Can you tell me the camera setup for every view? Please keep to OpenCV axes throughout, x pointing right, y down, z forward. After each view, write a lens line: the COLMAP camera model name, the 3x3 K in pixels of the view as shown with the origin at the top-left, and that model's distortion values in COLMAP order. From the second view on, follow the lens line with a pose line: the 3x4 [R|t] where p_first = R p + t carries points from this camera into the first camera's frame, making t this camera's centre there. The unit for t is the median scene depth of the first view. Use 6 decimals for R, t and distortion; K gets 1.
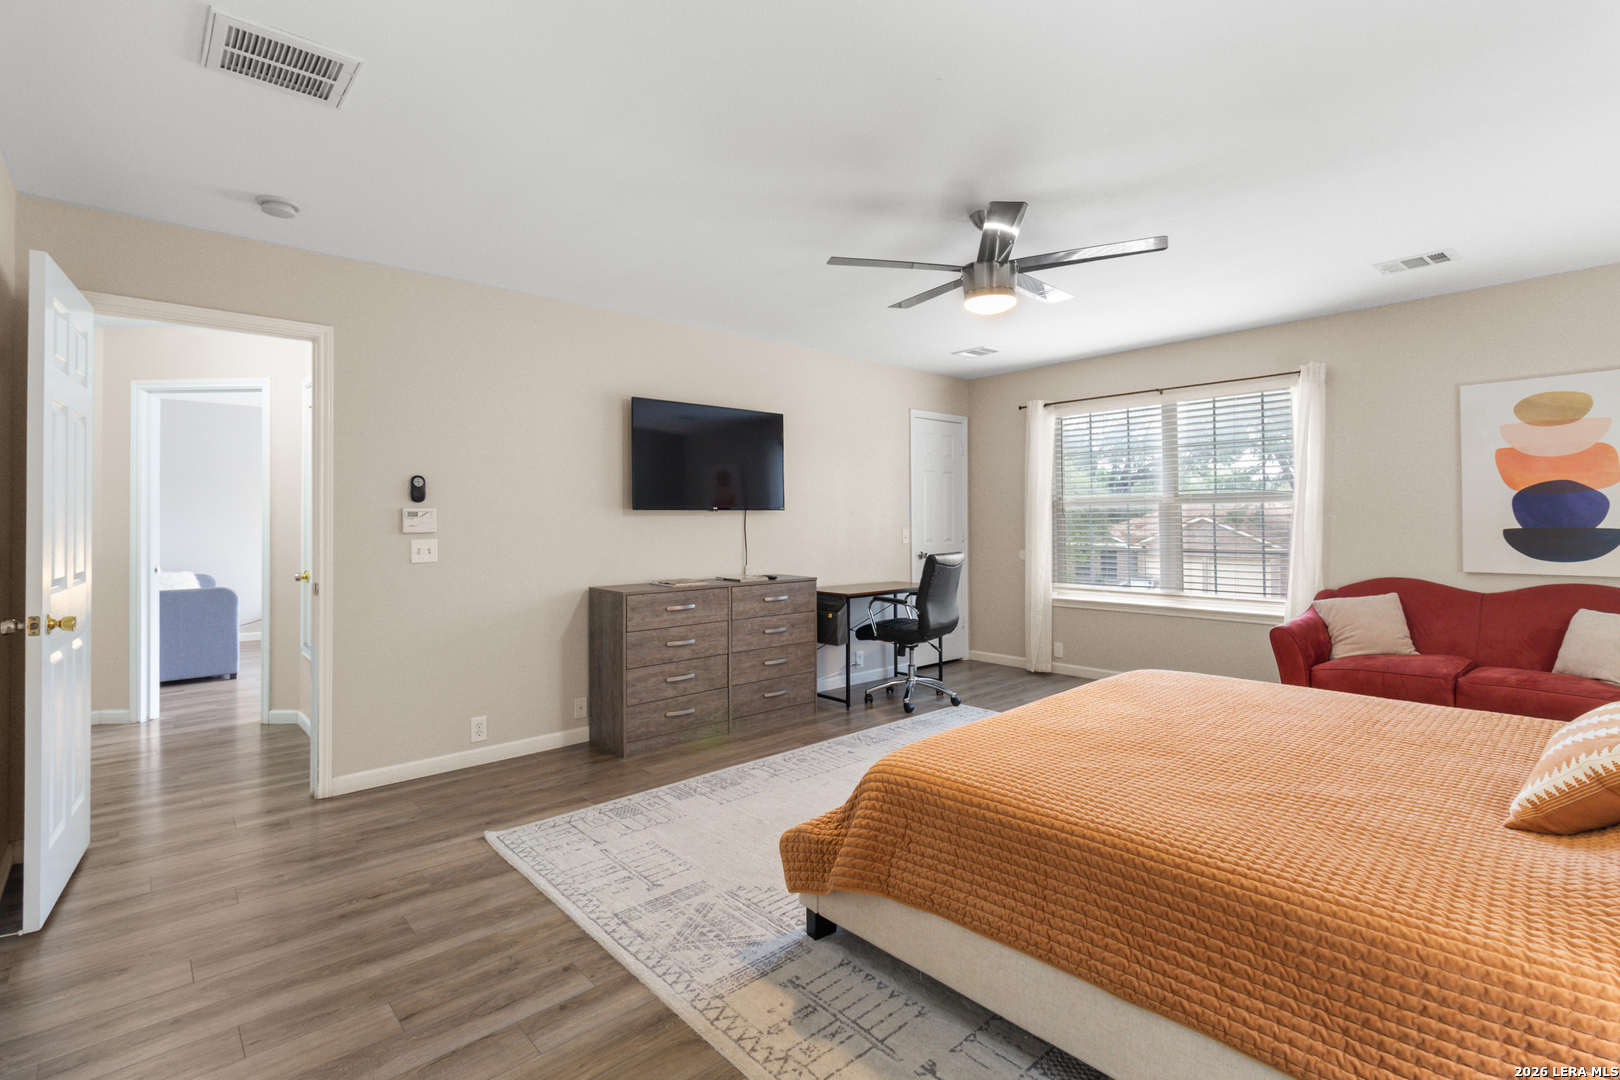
lens RADIAL K [[756.7, 0, 854.8], [0, 756.7, 517.7], [0, 0, 1]] dist [-0.001302, -0.000555]
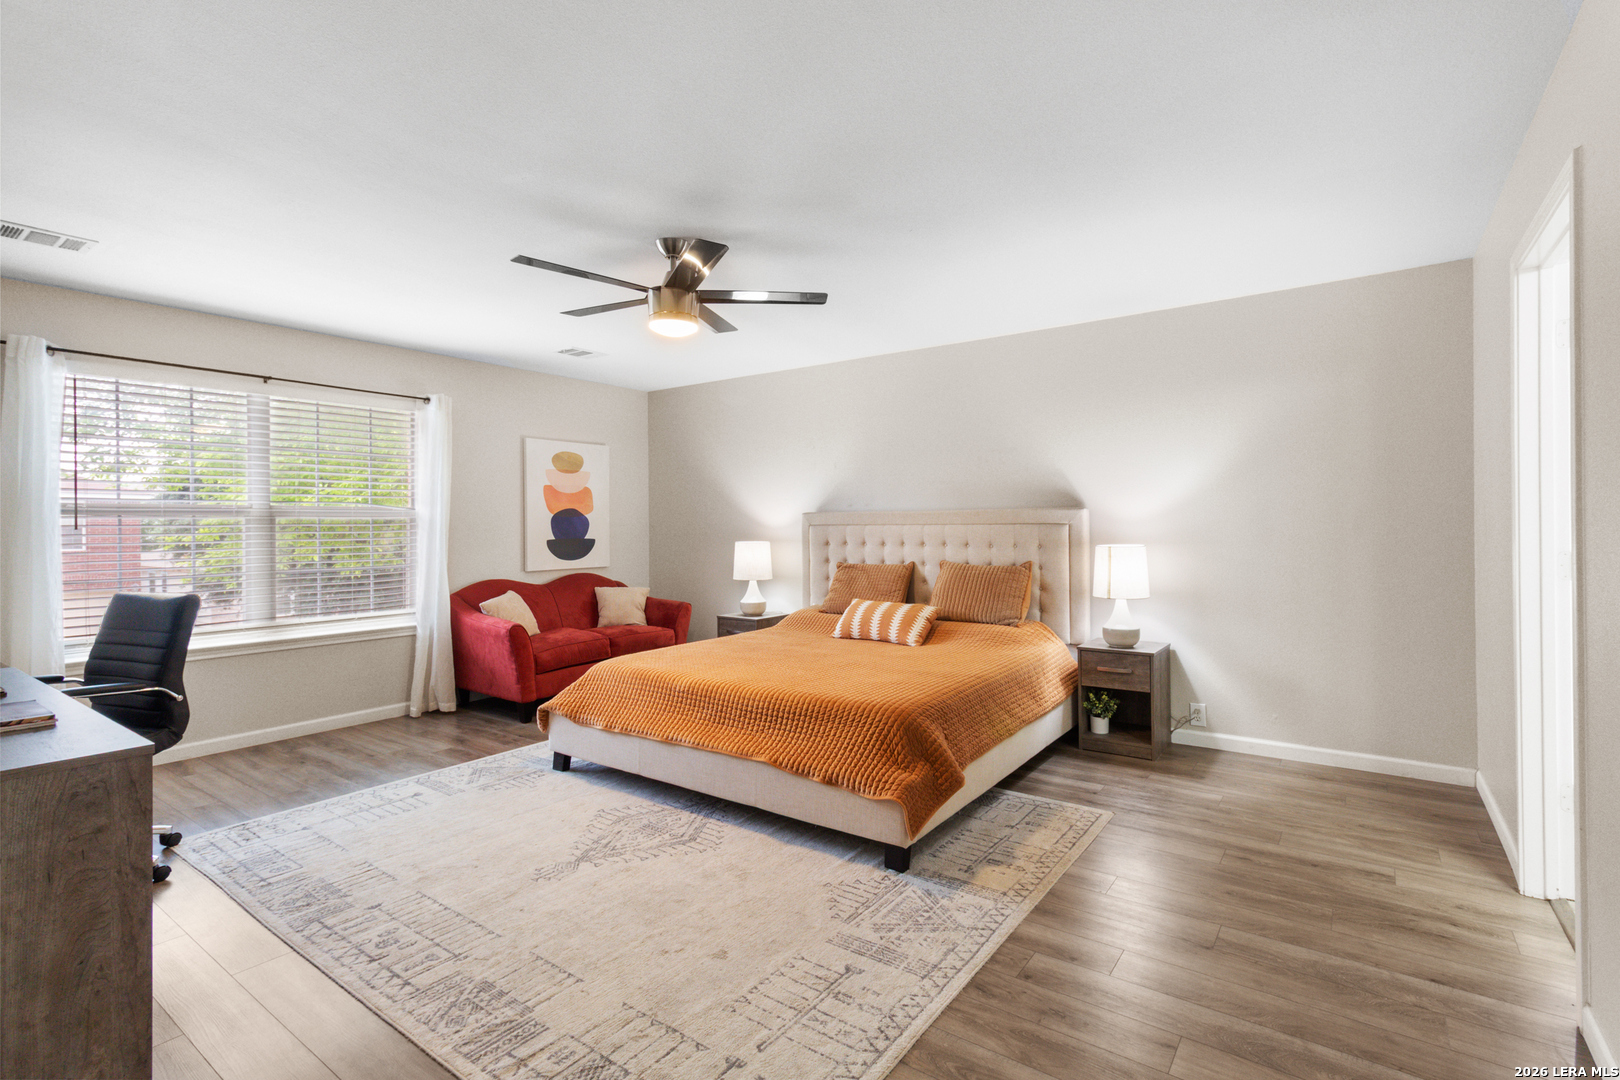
lens RADIAL K [[763.0, 0, 811.1], [0, 763.0, 529.7], [0, 0, 1]] dist [0.000757, -0.000244]
pose [[-0.176907, 0.007398, 0.984200, -0.736779], [0.007836, 0.999951, -0.006108, 0.008311], [-0.984196, 0.006631, -0.176957, 0.810357]]
